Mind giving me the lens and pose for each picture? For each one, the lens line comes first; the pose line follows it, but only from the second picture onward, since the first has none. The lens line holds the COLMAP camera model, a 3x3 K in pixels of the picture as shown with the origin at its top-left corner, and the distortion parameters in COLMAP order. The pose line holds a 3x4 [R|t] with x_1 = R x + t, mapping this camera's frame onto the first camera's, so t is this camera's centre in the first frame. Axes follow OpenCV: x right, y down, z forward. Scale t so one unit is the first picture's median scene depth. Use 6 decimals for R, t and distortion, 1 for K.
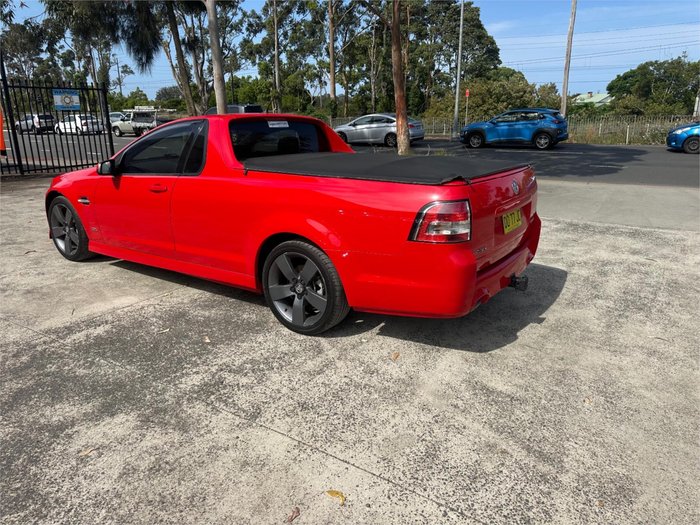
lens RADIAL K [[494.9, 0, 346.7], [0, 494.9, 260.8], [0, 0, 1]] dist [0.040944, -0.051146]
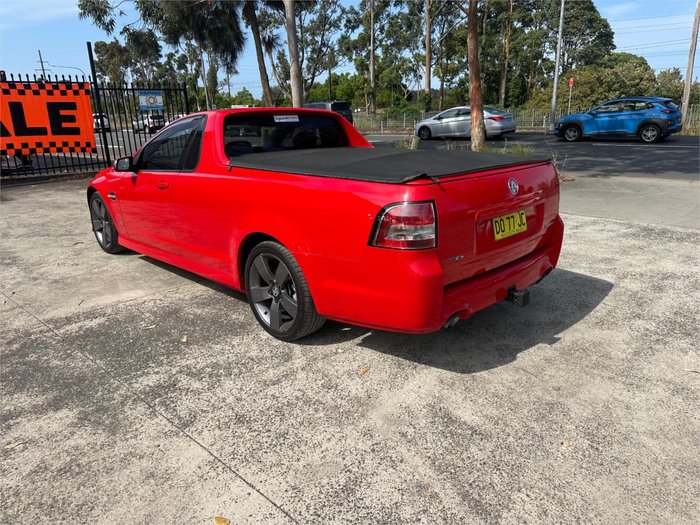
lens RADIAL K [[496.7, 0, 346.0], [0, 496.7, 265.8], [0, 0, 1]] dist [0.030612, -0.039655]
pose [[0.981265, 0.037495, -0.188978, 0.154655], [-0.034263, 0.999206, 0.020342, -0.012488], [0.189591, -0.013486, 0.981771, 0.064381]]
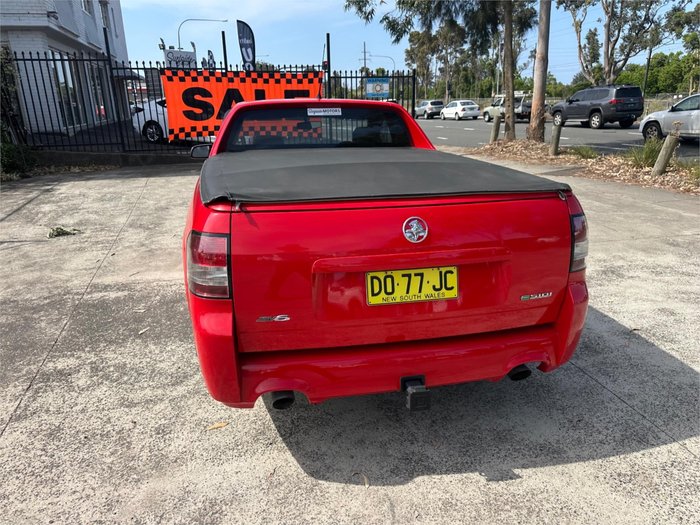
lens RADIAL K [[499.7, 0, 345.3], [0, 499.7, 260.7], [0, 0, 1]] dist [0.021751, -0.029912]
pose [[0.726602, 0.201811, -0.656751, 0.459556], [-0.184639, 0.978080, 0.096274, -0.106645], [0.661784, 0.051309, 0.747937, 0.366277]]
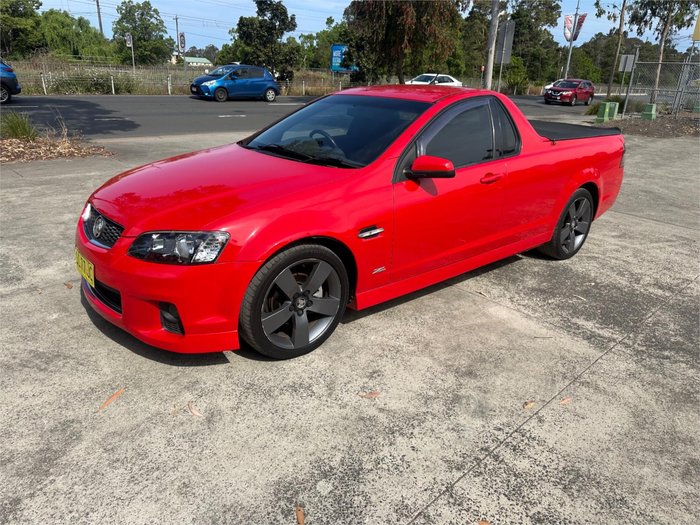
lens RADIAL K [[496.8, 0, 345.4], [0, 496.8, 253.9], [0, 0, 1]] dist [0.026465, -0.032375]
pose [[0.269426, -0.313213, 0.910663, -1.099146], [0.227690, 0.939539, 0.255781, -0.258081], [-0.935717, 0.138435, 0.324451, 0.826527]]
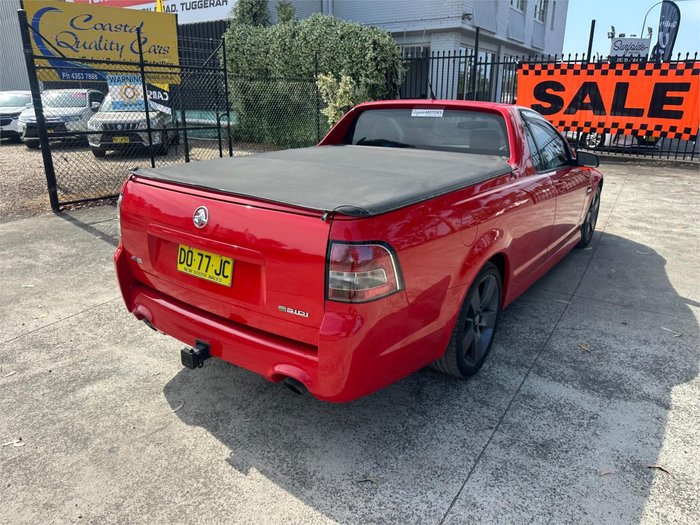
lens RADIAL K [[496.8, 0, 345.4], [0, 496.8, 253.9], [0, 0, 1]] dist [0.026465, -0.032375]
pose [[-0.019539, 0.308087, -0.951158, 0.687318], [-0.286262, 0.909788, 0.300567, -0.250633], [0.957952, 0.278153, 0.070417, 0.802796]]
